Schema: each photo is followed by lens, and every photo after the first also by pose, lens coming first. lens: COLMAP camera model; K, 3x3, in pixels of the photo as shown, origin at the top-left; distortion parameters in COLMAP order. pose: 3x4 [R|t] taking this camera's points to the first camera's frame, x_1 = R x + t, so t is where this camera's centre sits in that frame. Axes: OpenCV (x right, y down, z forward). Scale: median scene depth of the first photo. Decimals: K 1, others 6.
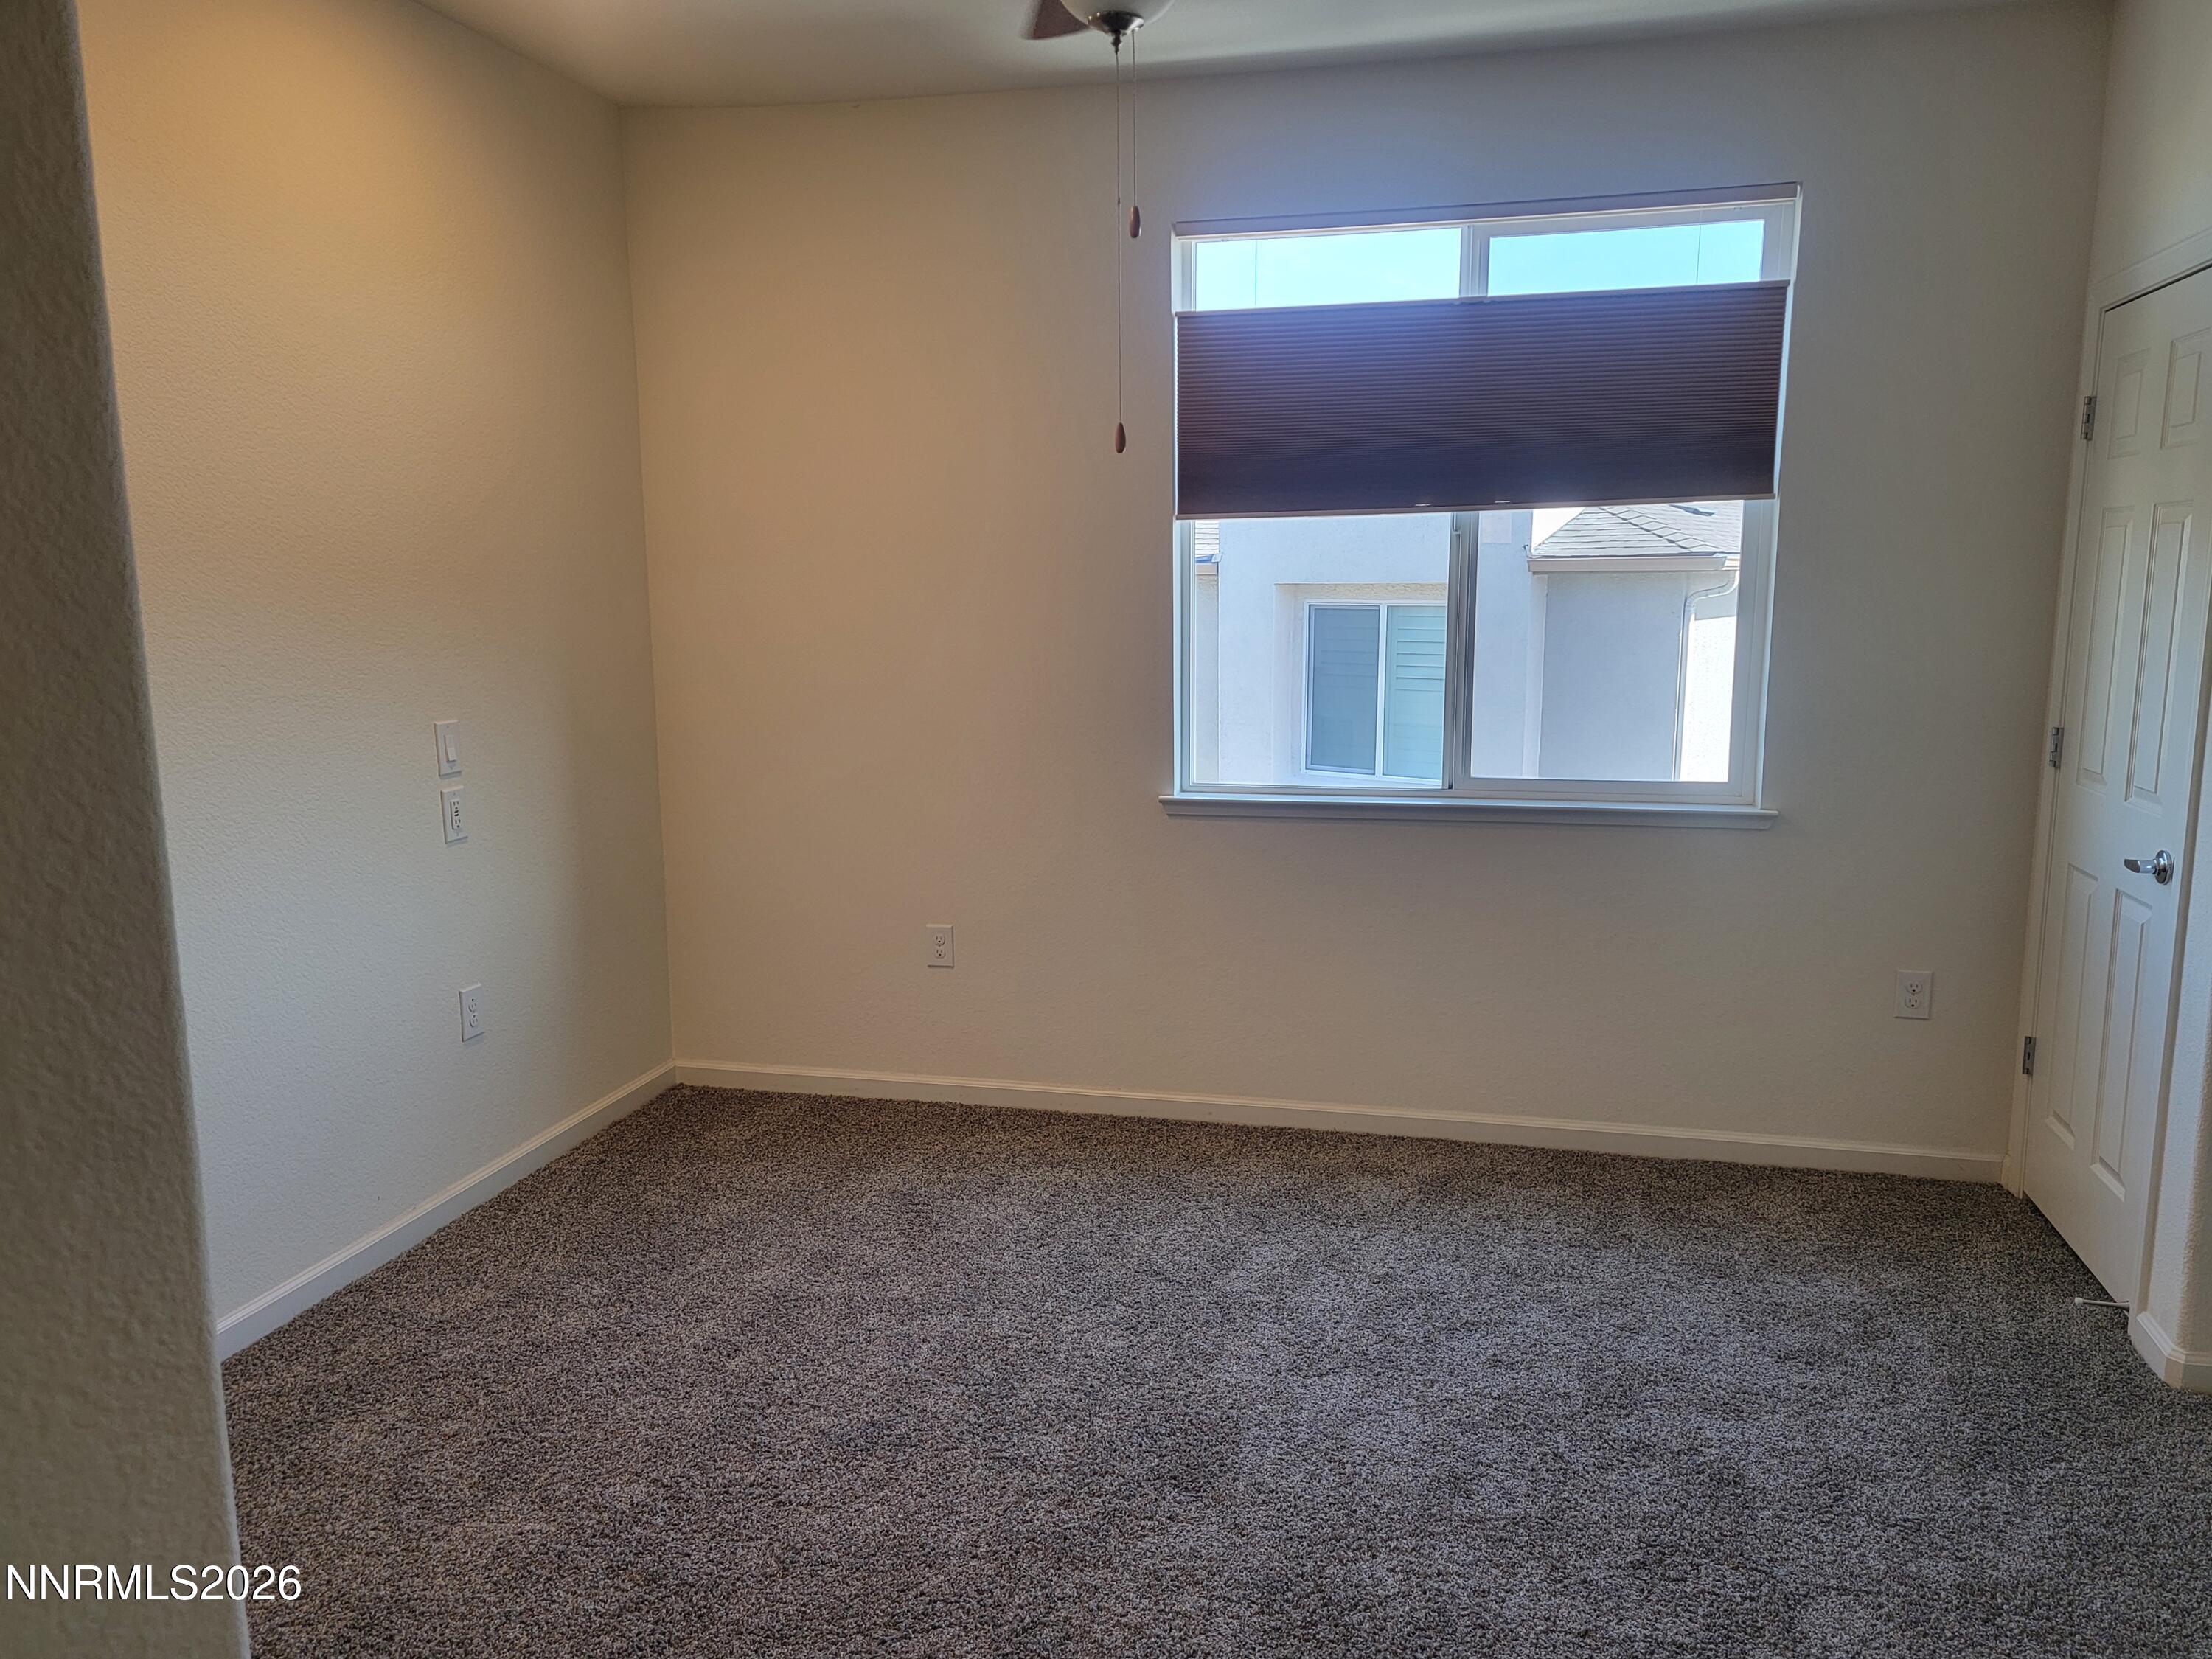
lens RADIAL K [[1596.7, 0, 1107.4], [0, 1596.7, 875.7], [0, 0, 1]] dist [0.030435, -0.005648]
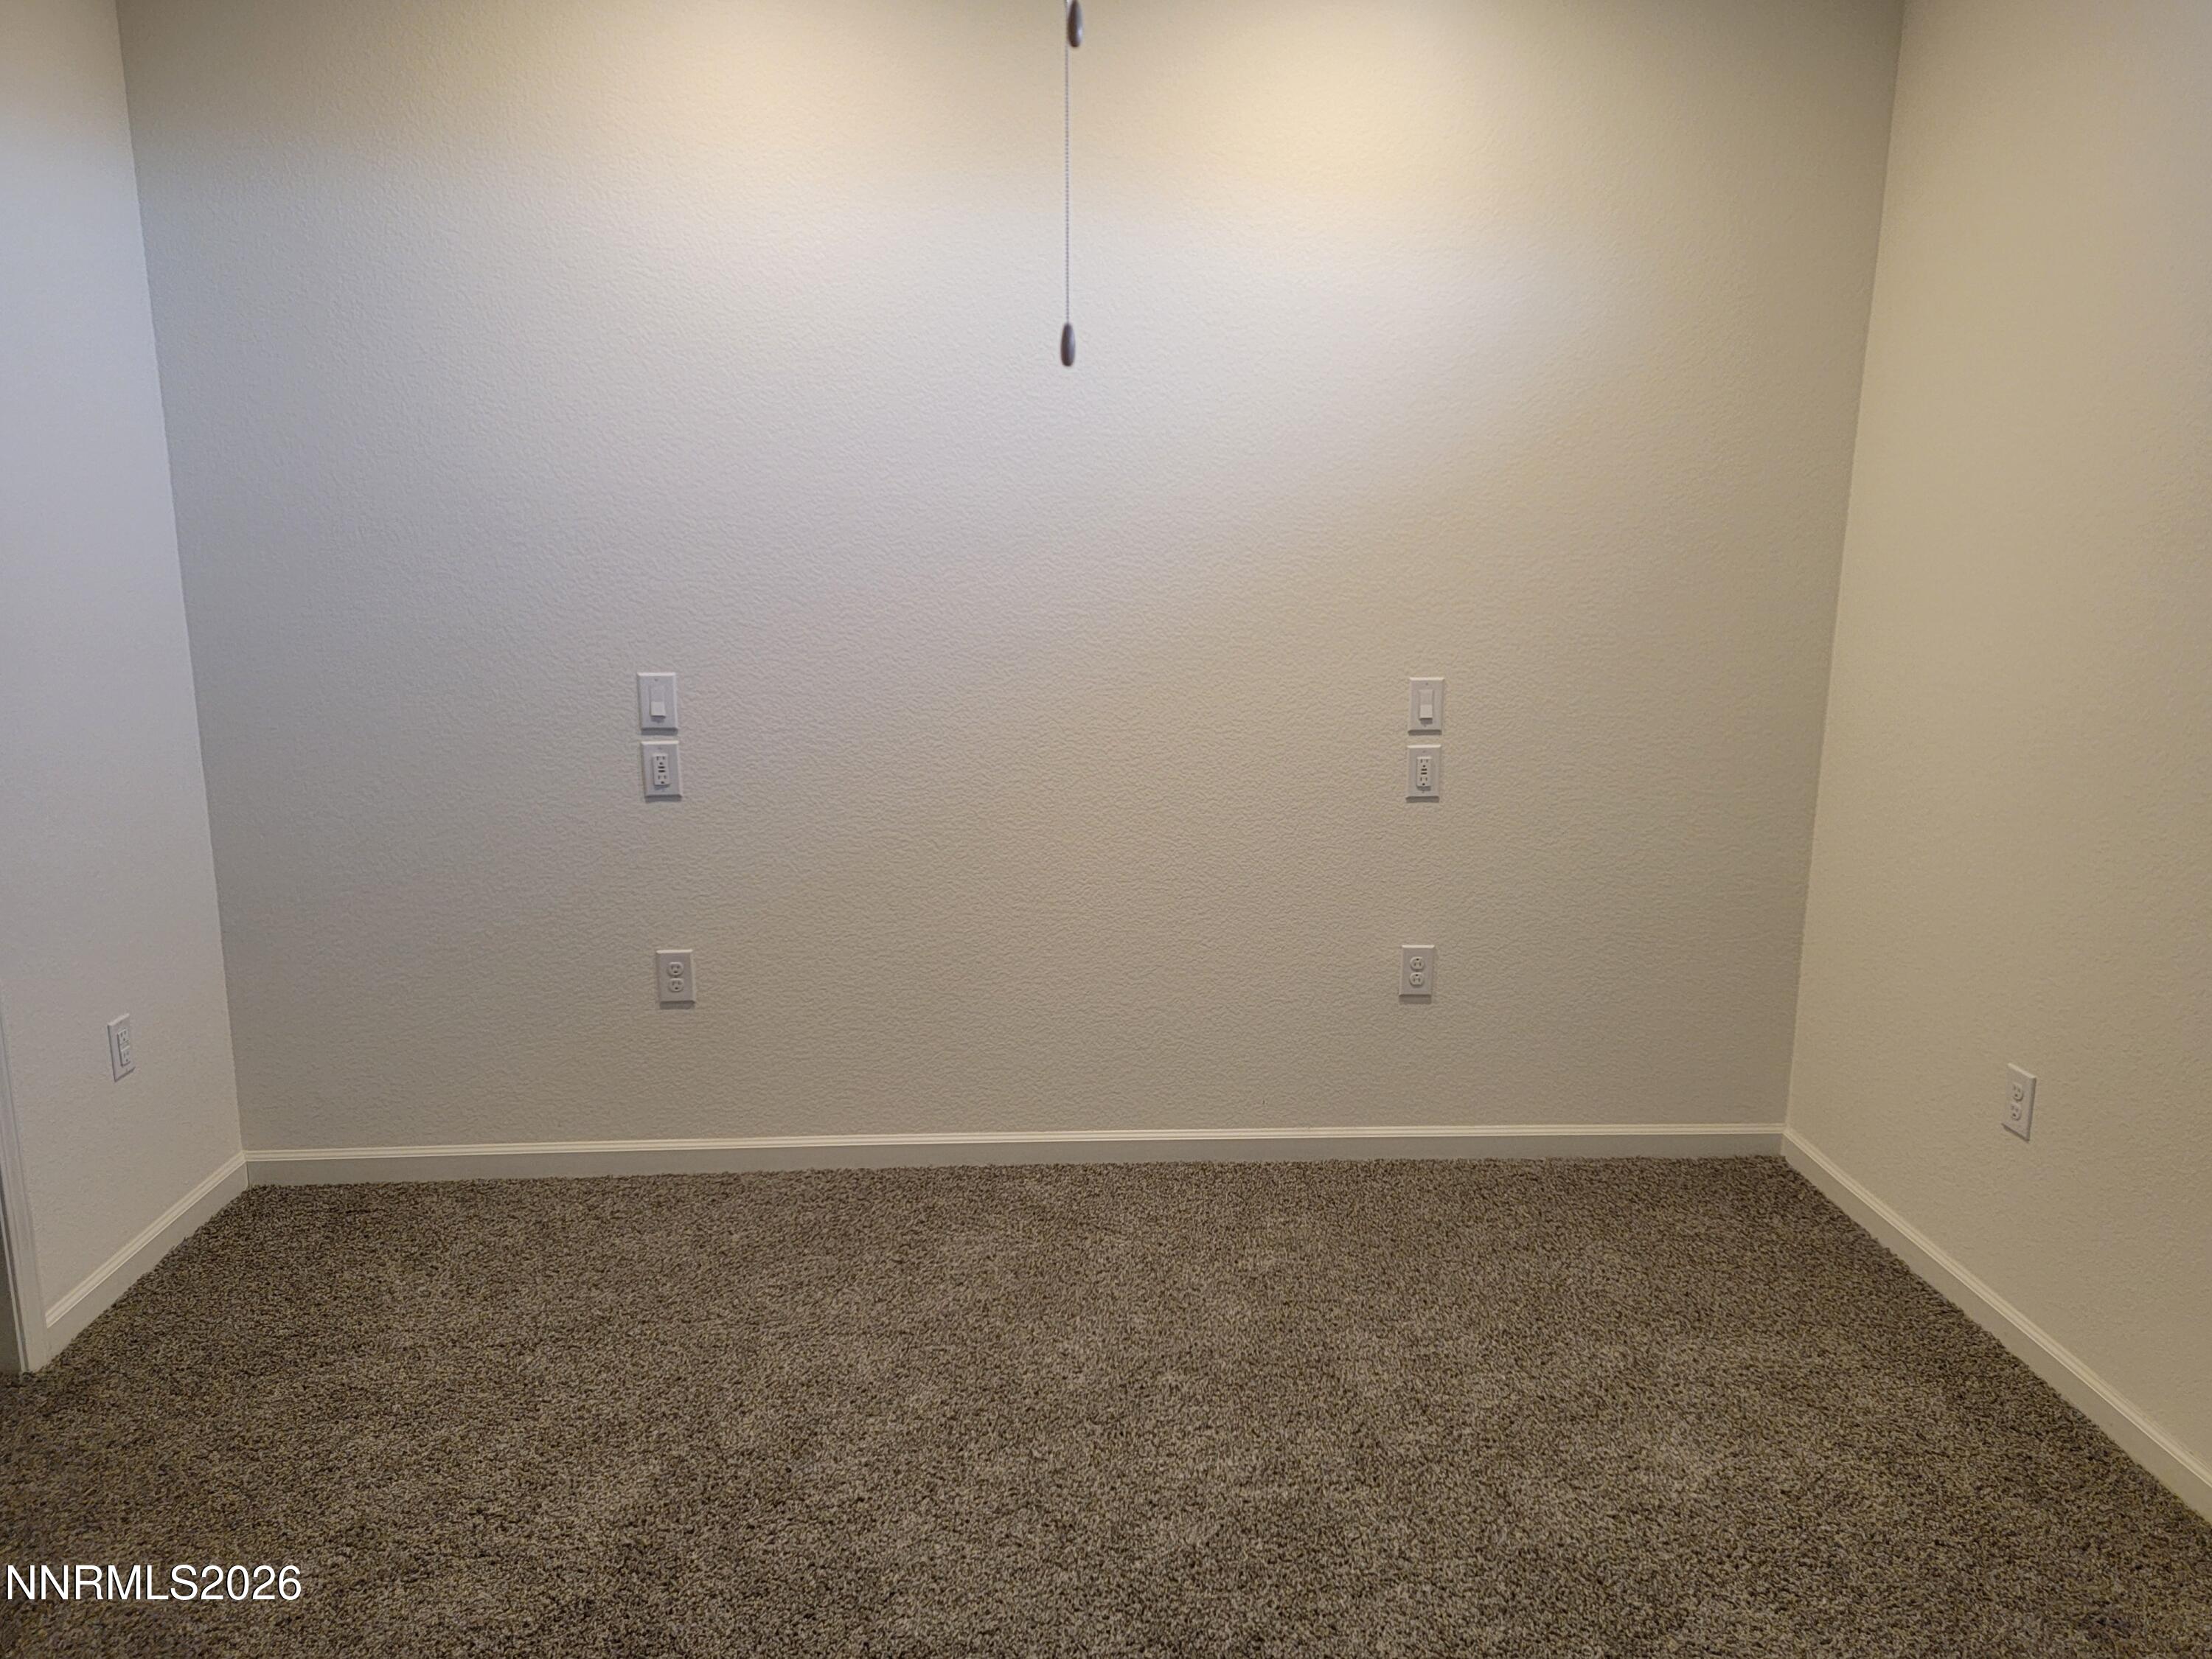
lens RADIAL K [[1540.5, 0, 1086.2], [0, 1540.5, 859.6], [0, 0, 1]] dist [0.089639, -0.071793]
pose [[0.306826, 0.215215, -0.927114, 0.400191], [-0.189830, 0.968365, 0.161967, -0.094900], [0.932643, 0.126298, 0.337974, 0.458498]]
